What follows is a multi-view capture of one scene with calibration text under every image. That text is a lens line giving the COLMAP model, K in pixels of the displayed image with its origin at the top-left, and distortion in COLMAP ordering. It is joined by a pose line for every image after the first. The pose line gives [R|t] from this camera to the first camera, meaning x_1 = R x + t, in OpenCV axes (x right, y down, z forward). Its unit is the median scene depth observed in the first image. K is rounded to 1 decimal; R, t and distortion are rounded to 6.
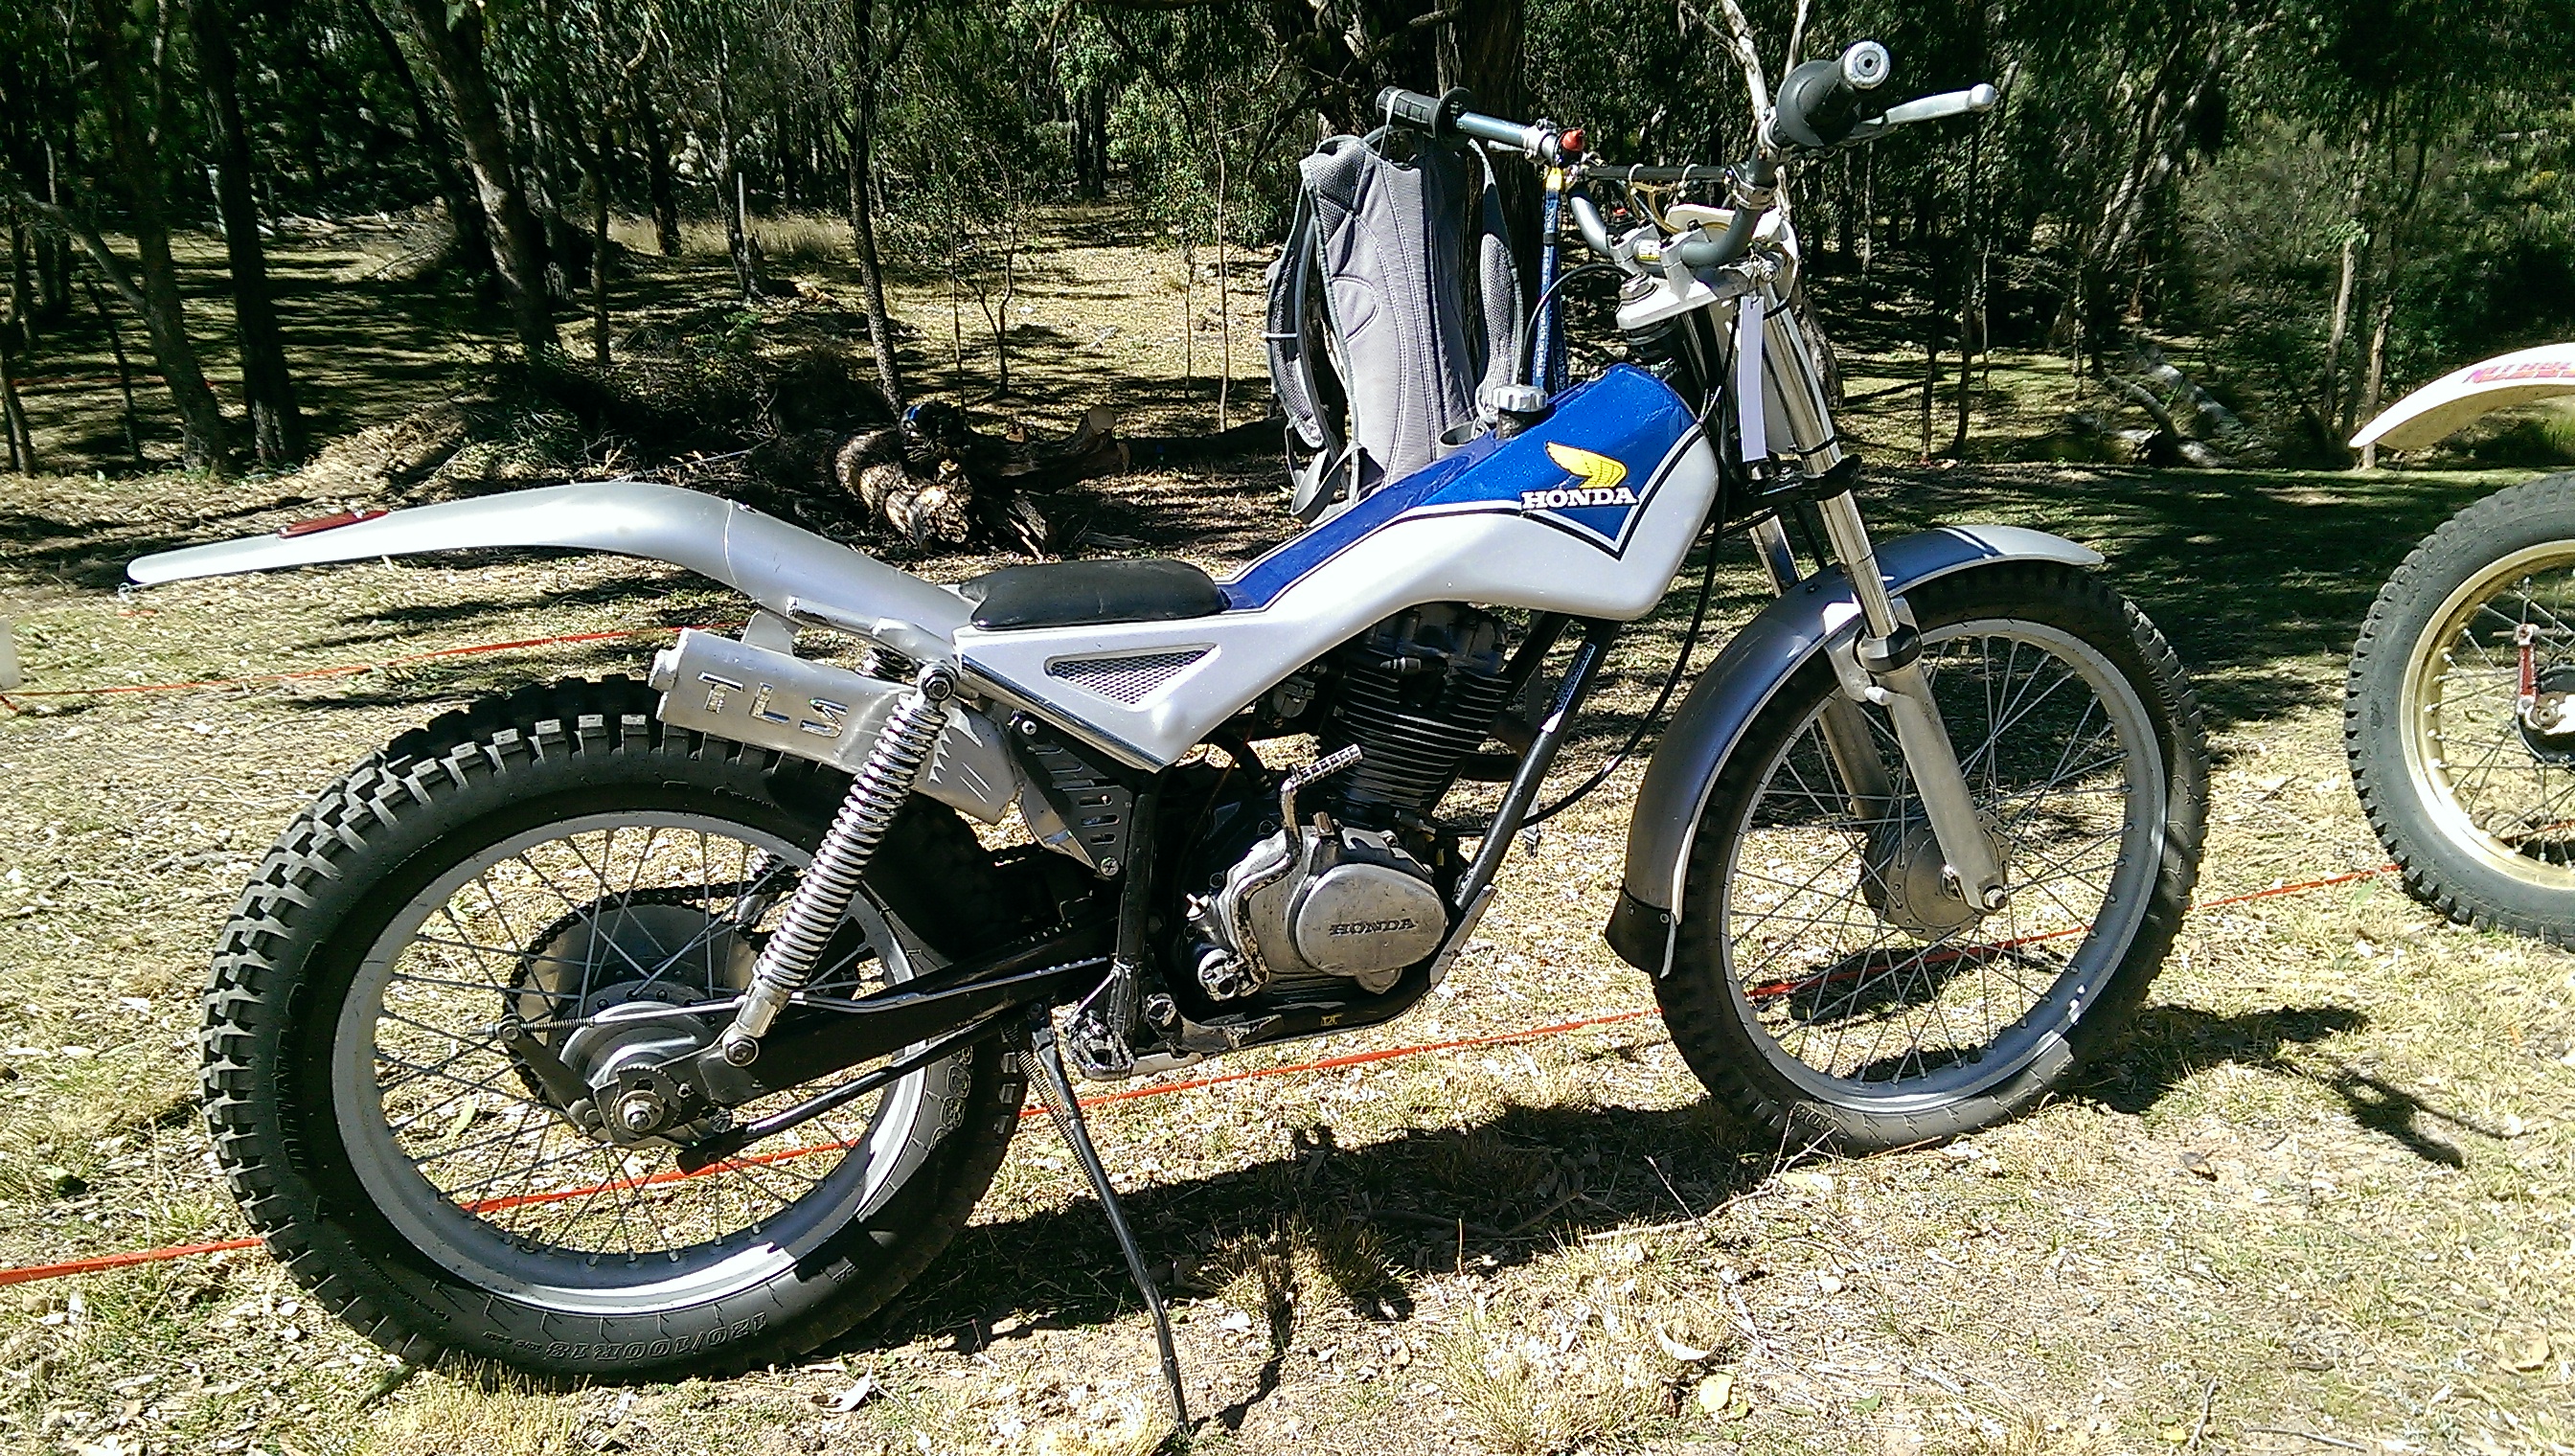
lens RADIAL K [[1789.0, 0, 1299.9], [0, 1789.0, 733.7], [0, 0, 1]] dist [0.089099, -0.131483]
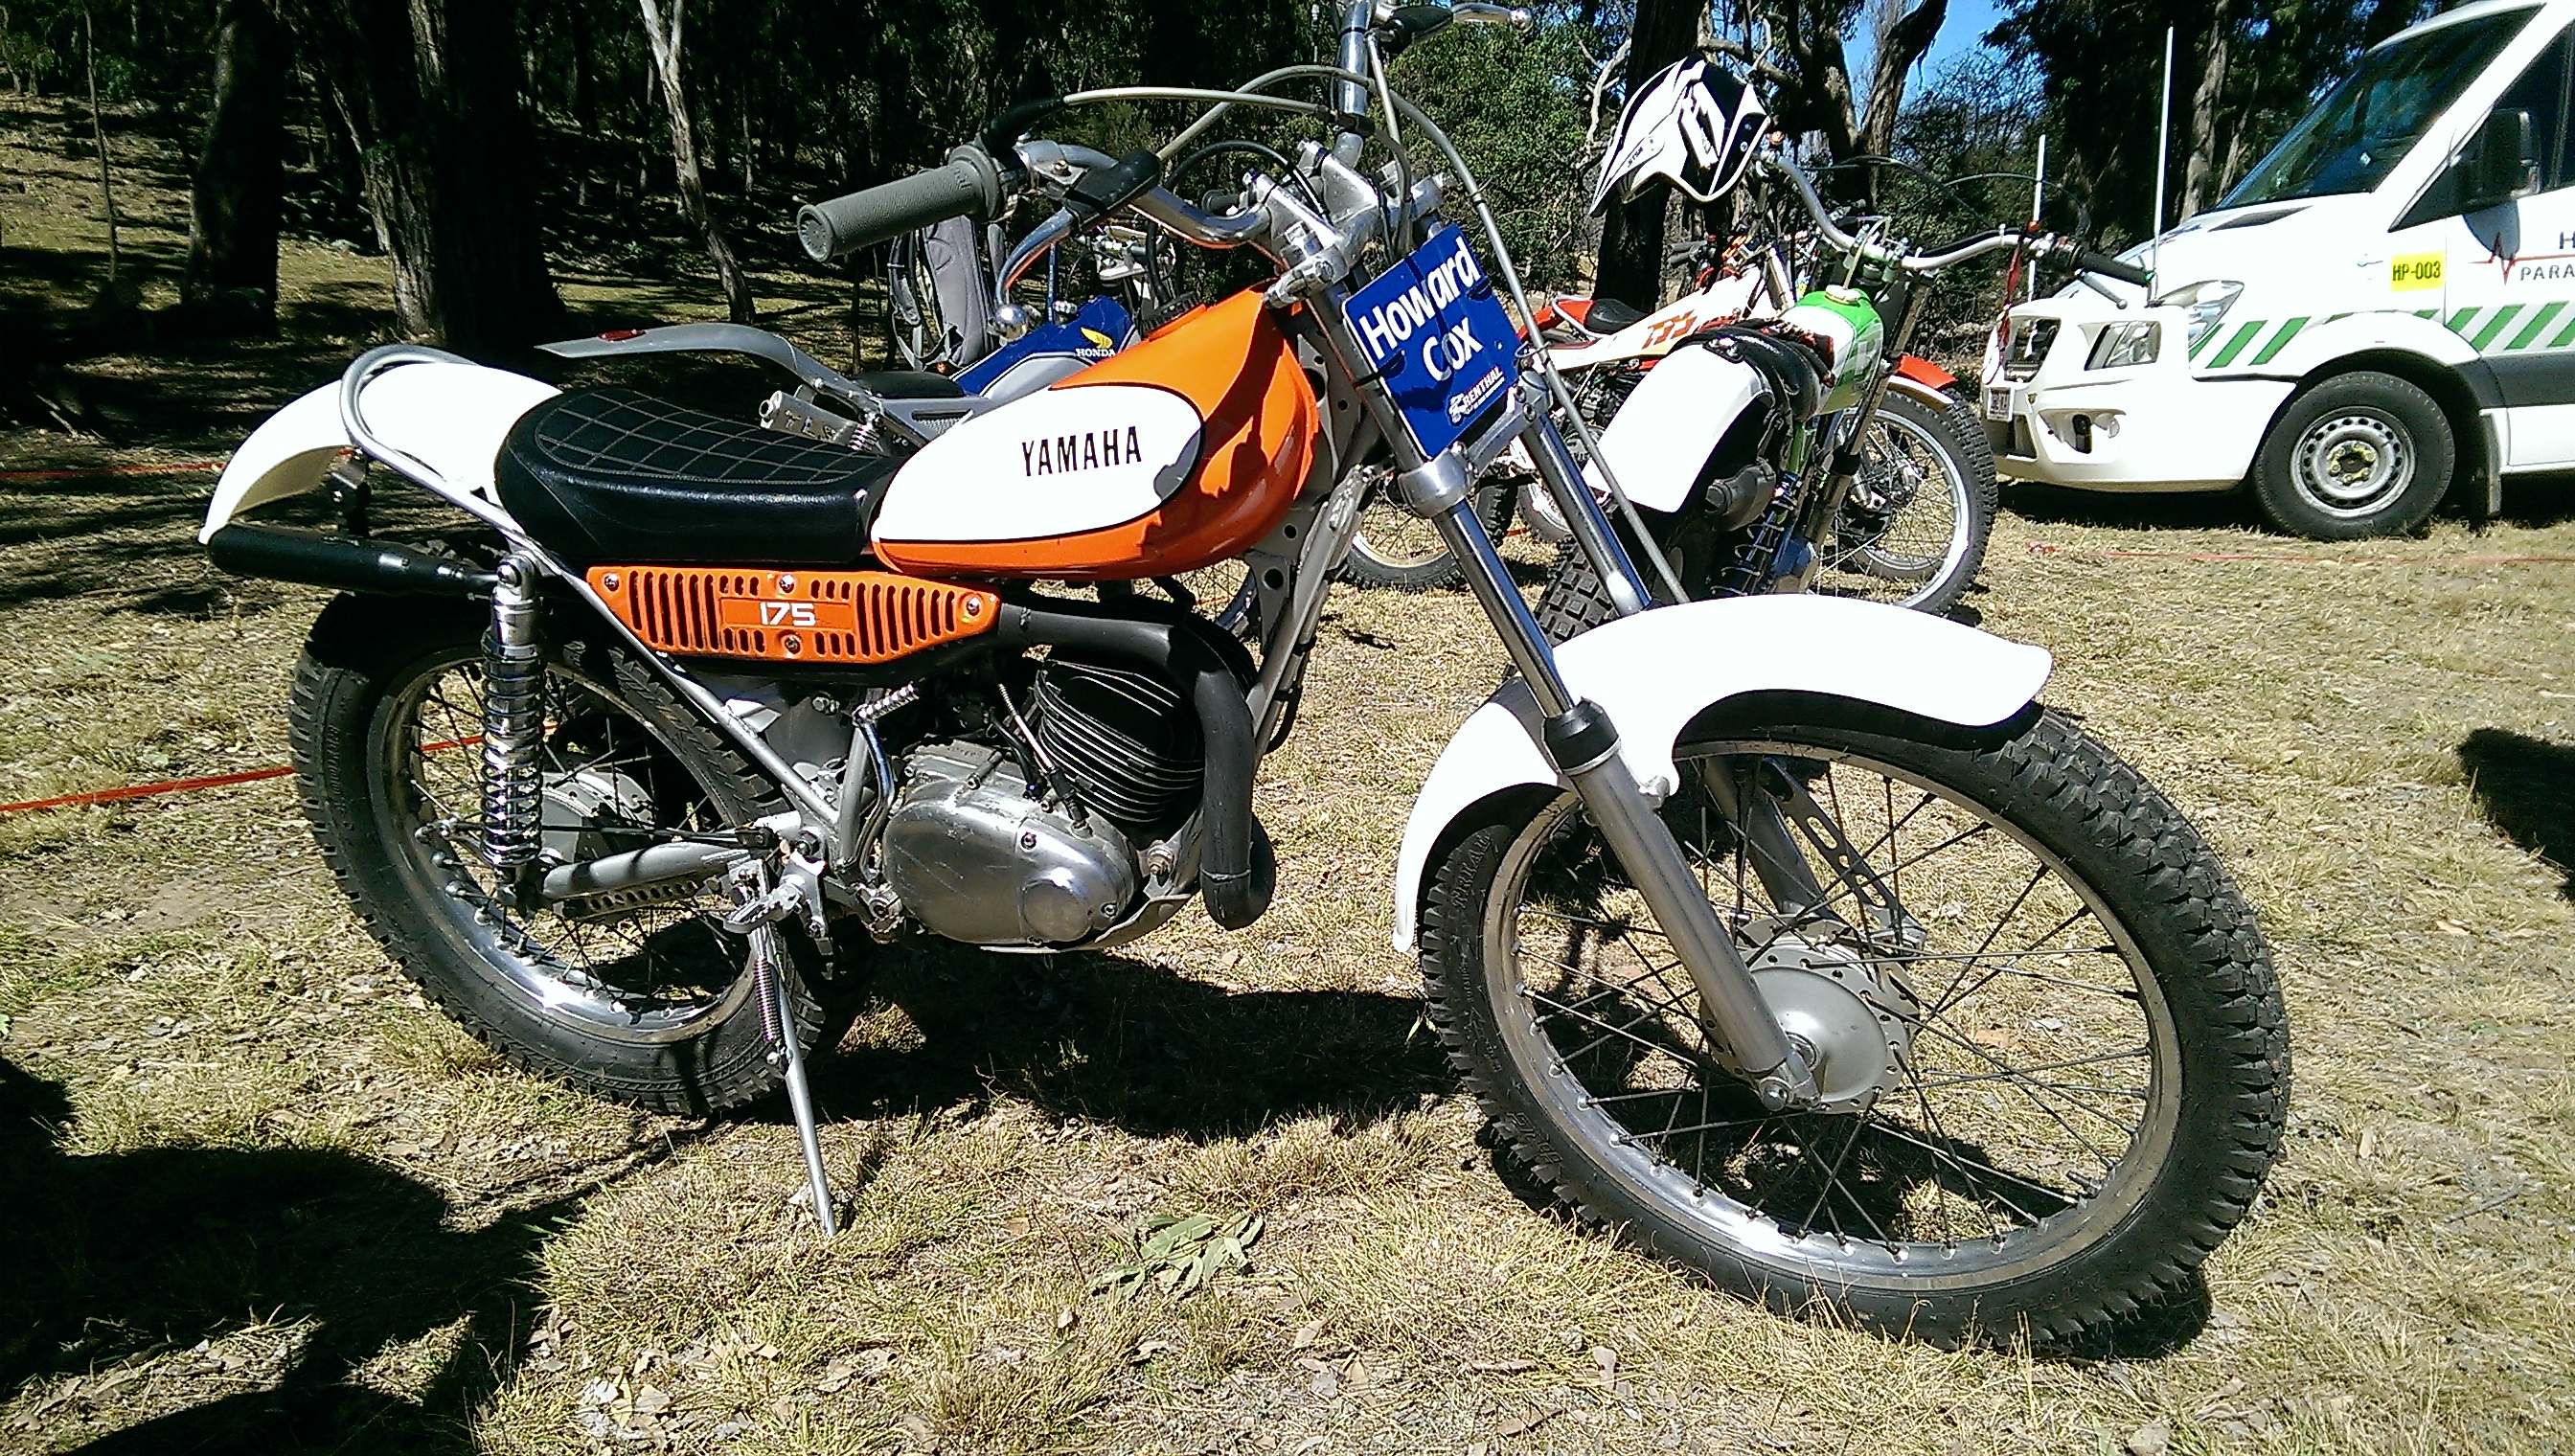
lens RADIAL K [[1789.0, 0, 1299.9], [0, 1789.0, 733.7], [0, 0, 1]] dist [0.089099, -0.131483]
pose [[0.824202, -0.075696, 0.561214, -0.814890], [0.051403, 0.996935, 0.058975, 0.199095], [-0.563958, -0.019759, 0.825567, -0.908934]]
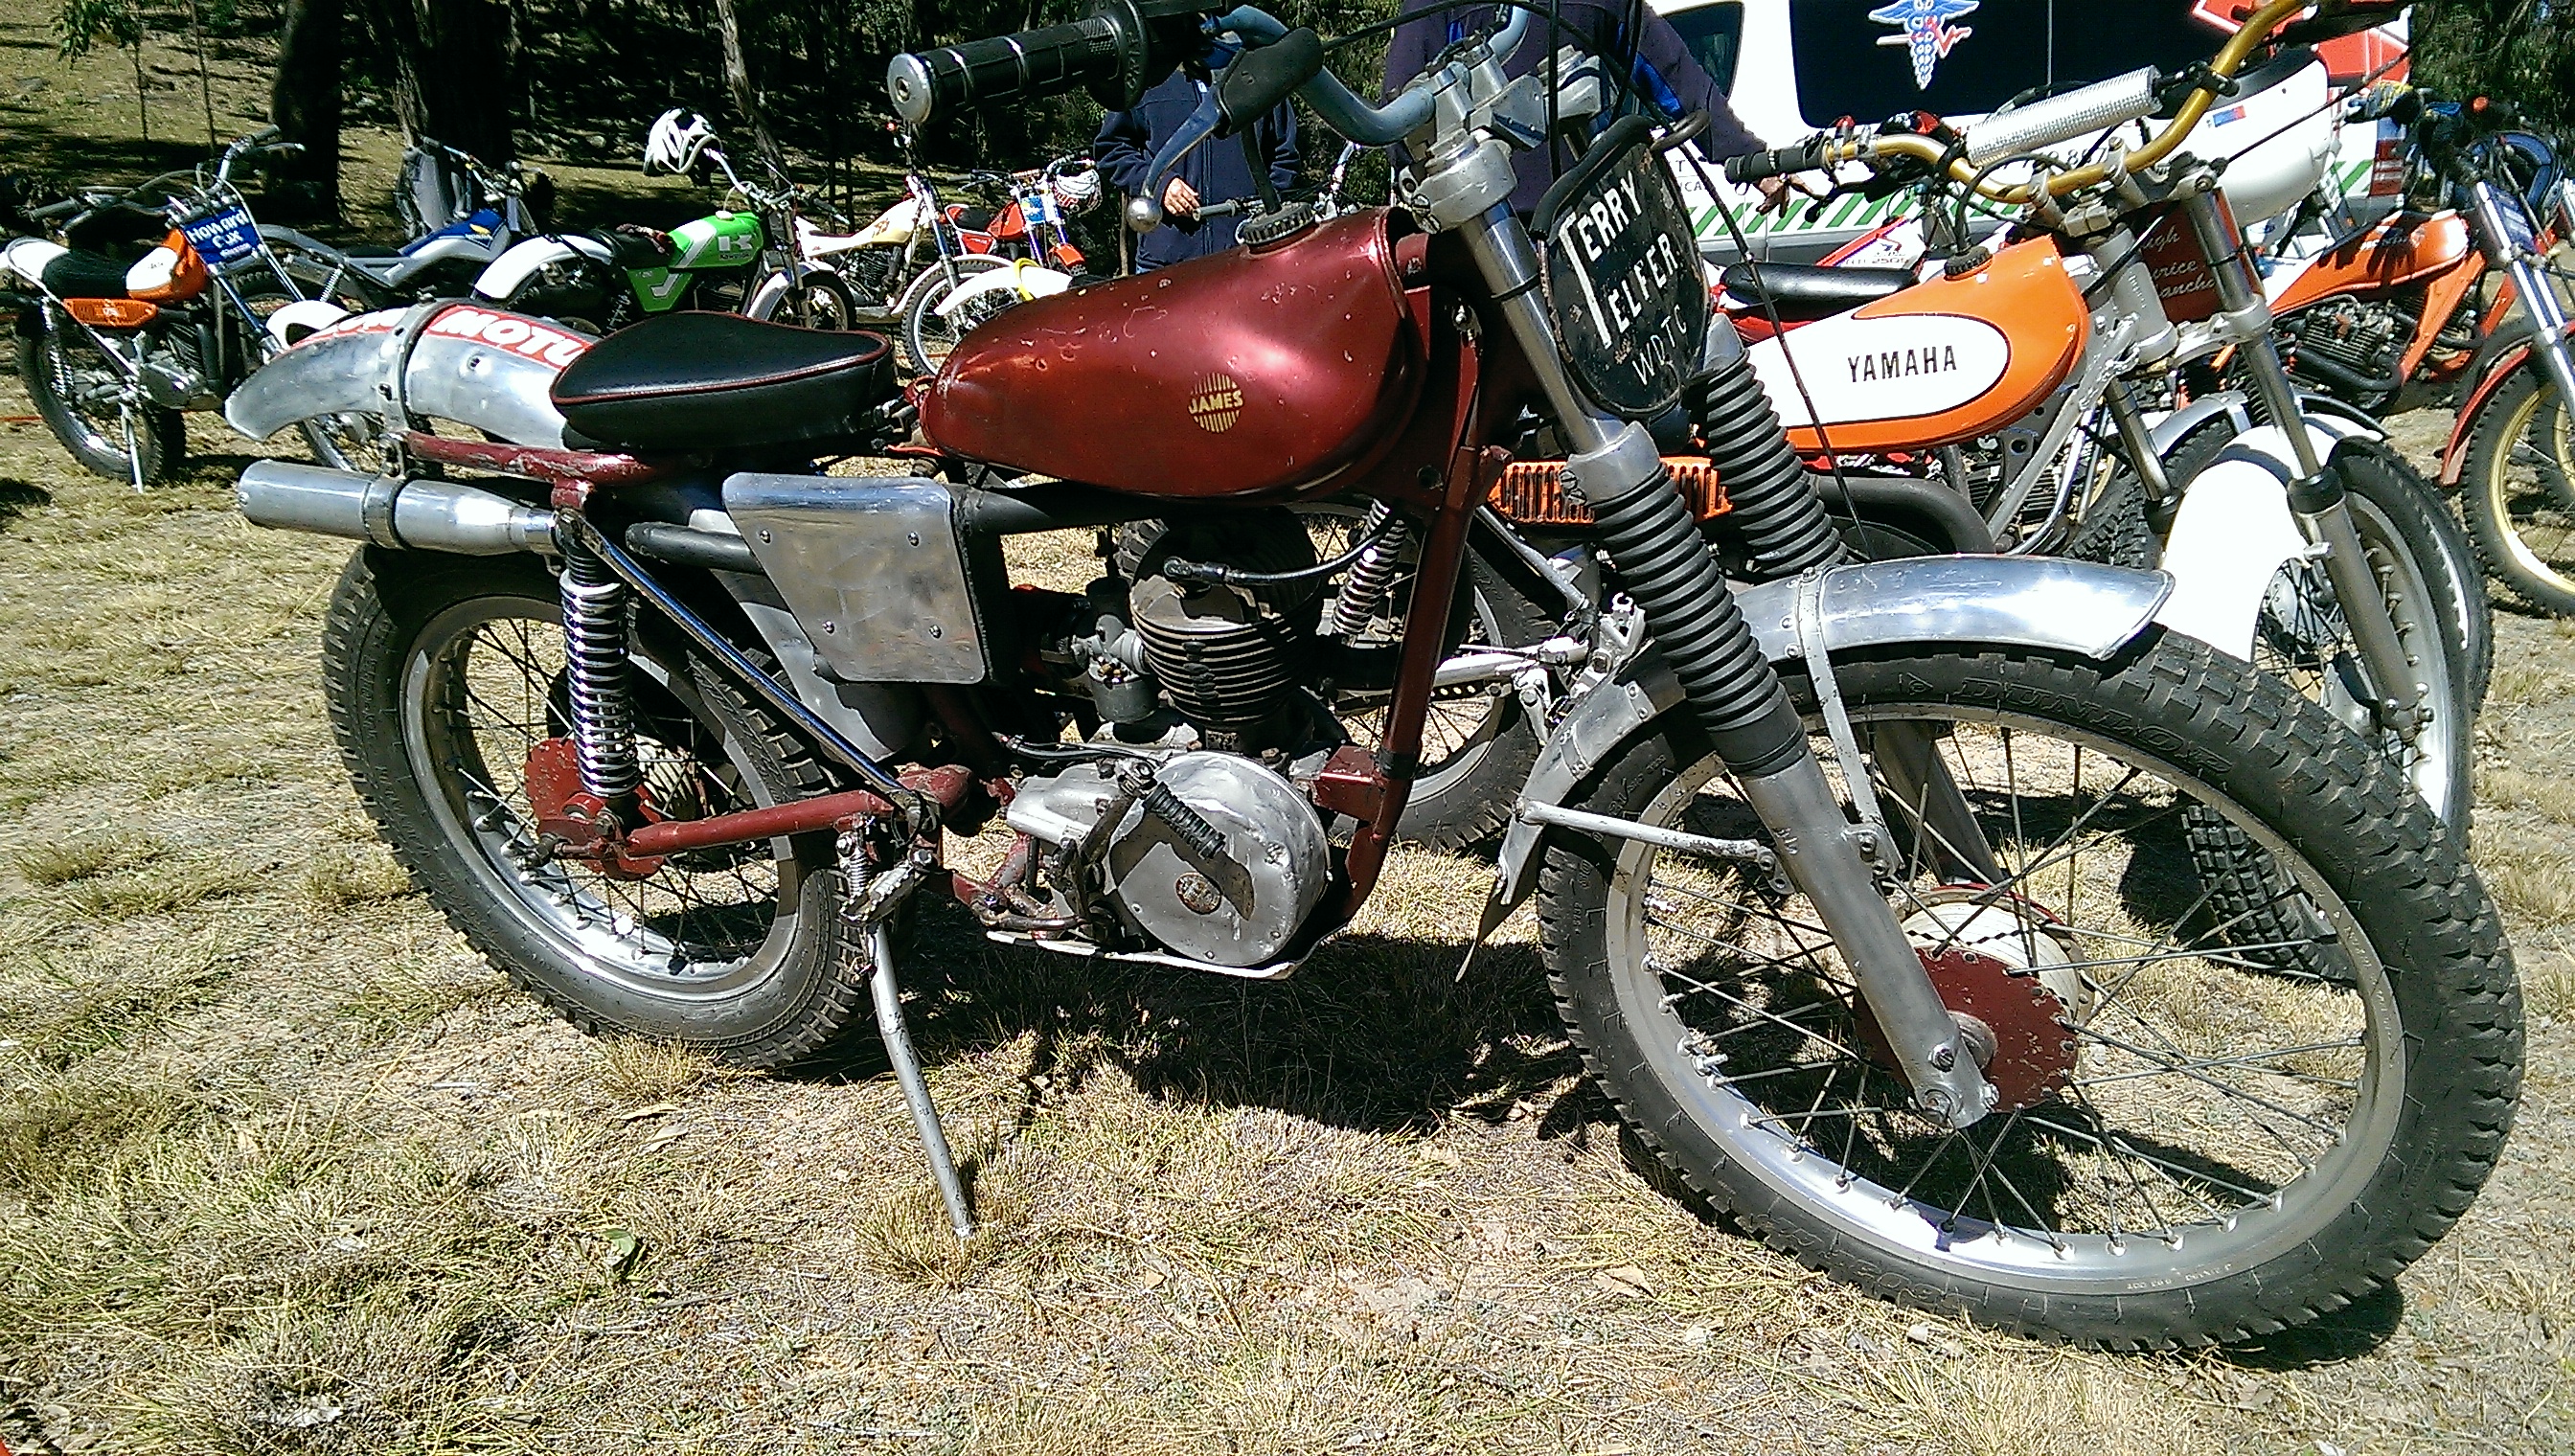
lens RADIAL K [[1789.0, 0, 1299.9], [0, 1789.0, 733.7], [0, 0, 1]] dist [0.089099, -0.131483]
pose [[0.869655, -0.085838, 0.486141, -0.350178], [0.033125, 0.992694, 0.116025, 0.594454], [-0.492548, -0.084798, 0.866144, -3.752145]]
